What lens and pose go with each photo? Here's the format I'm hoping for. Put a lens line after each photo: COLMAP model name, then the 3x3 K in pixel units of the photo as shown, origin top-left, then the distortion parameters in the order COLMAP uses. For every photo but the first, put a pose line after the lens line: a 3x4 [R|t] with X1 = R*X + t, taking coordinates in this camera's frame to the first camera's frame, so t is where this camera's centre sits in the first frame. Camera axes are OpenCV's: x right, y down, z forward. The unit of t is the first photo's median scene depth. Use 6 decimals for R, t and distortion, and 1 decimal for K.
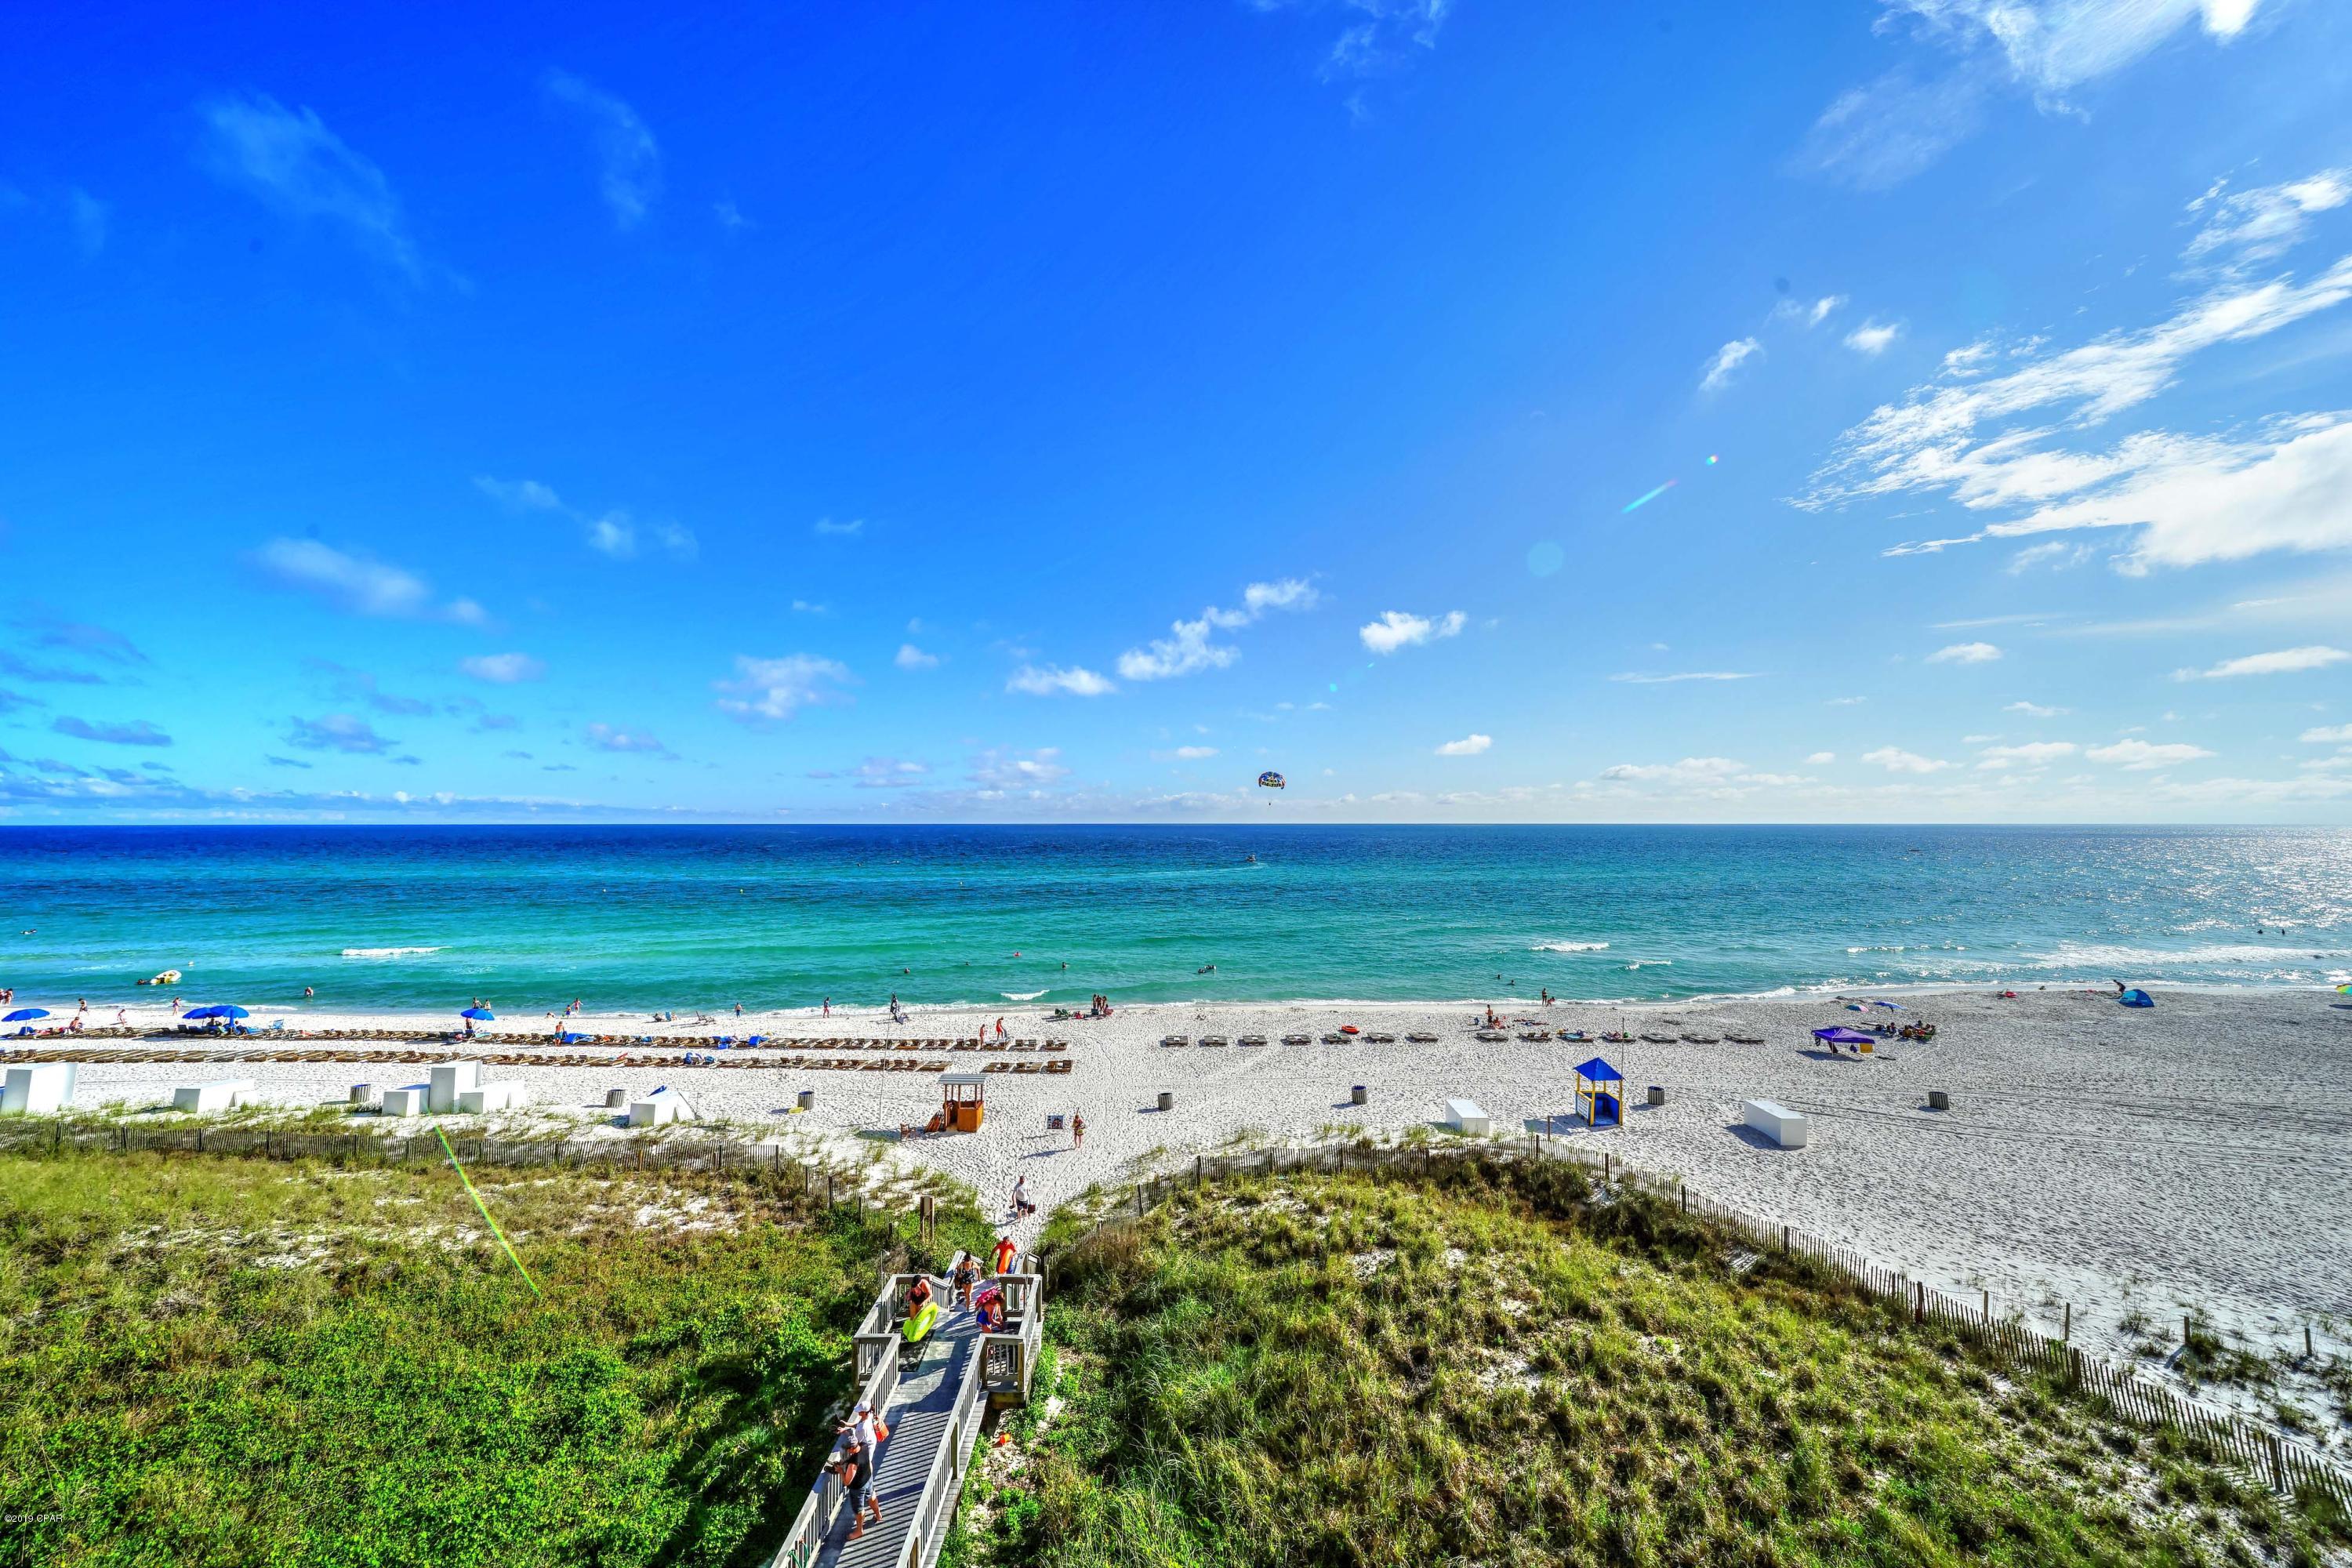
lens RADIAL K [[820.2, 0, 1170.8], [0, 820.2, 794.9], [0, 0, 1]] dist [-0.022508, 0.002035]
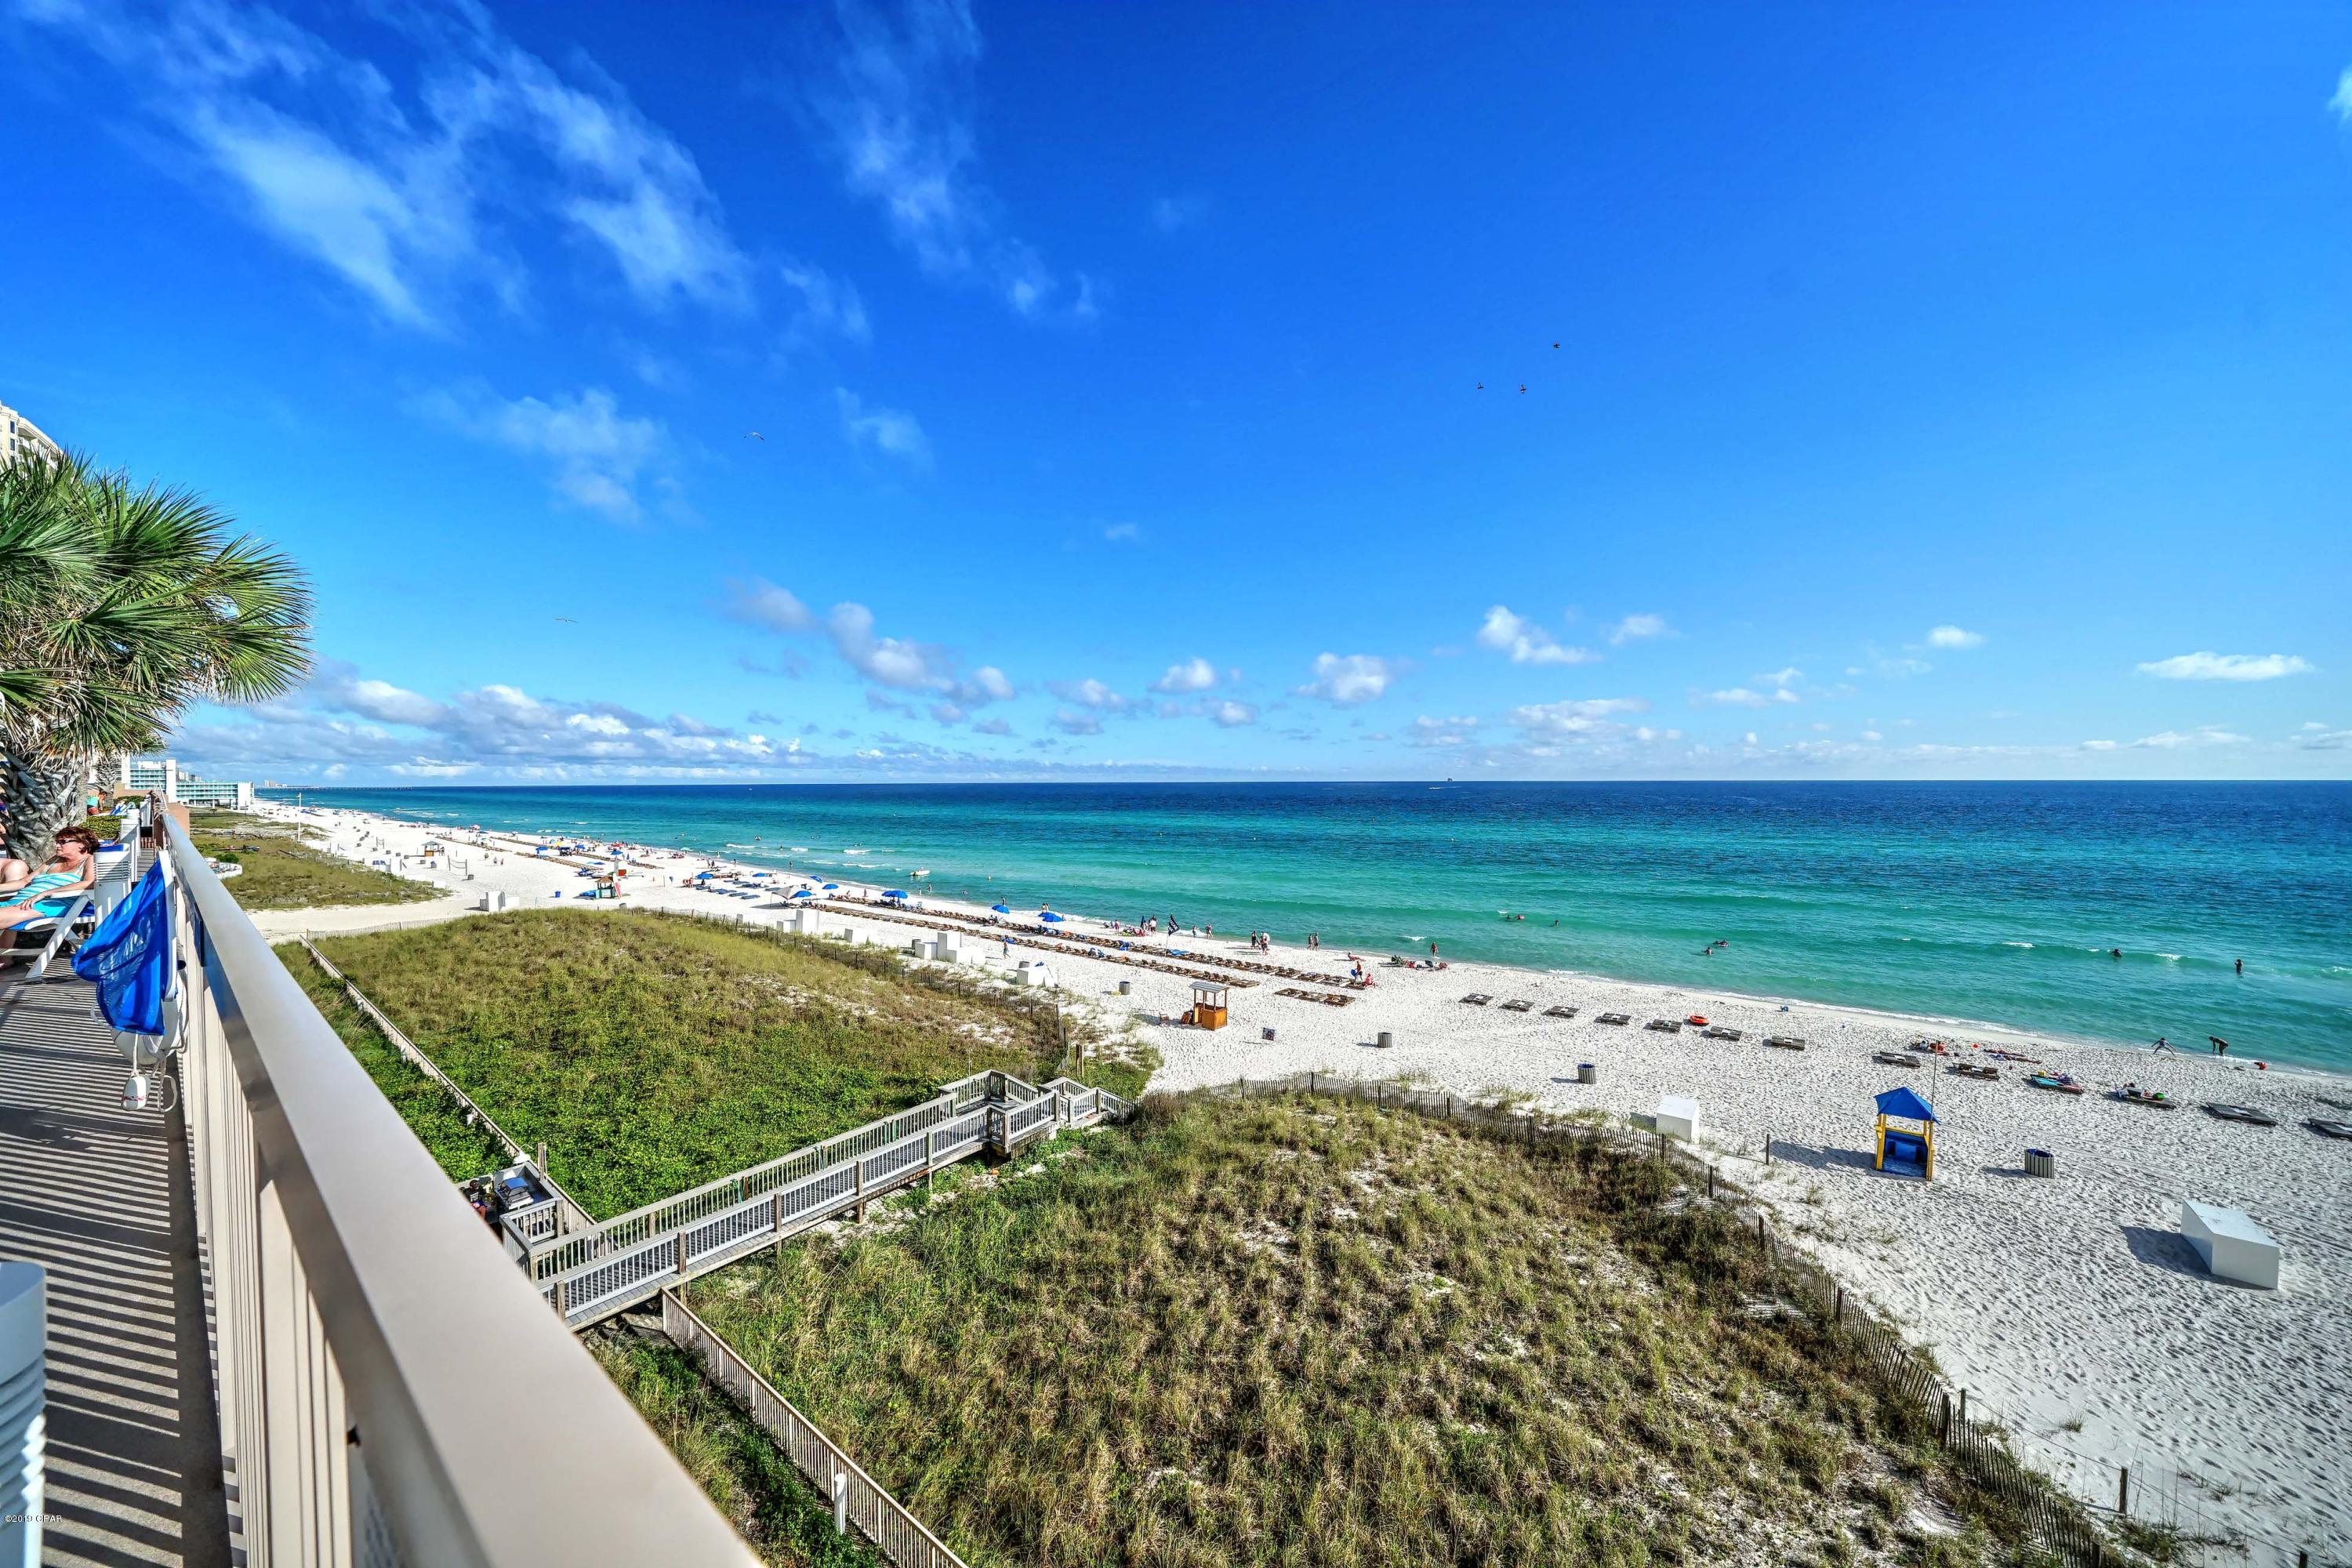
lens RADIAL K [[820.2, 0, 1185.0], [0, 820.2, 779.3], [0, 0, 1]] dist [-0.022508, 0.002035]
pose [[0.793681, -0.002996, -0.608326, 0.414474], [0.022782, 0.999433, 0.024802, -0.002645], [0.607907, -0.033544, 0.793299, -0.006904]]
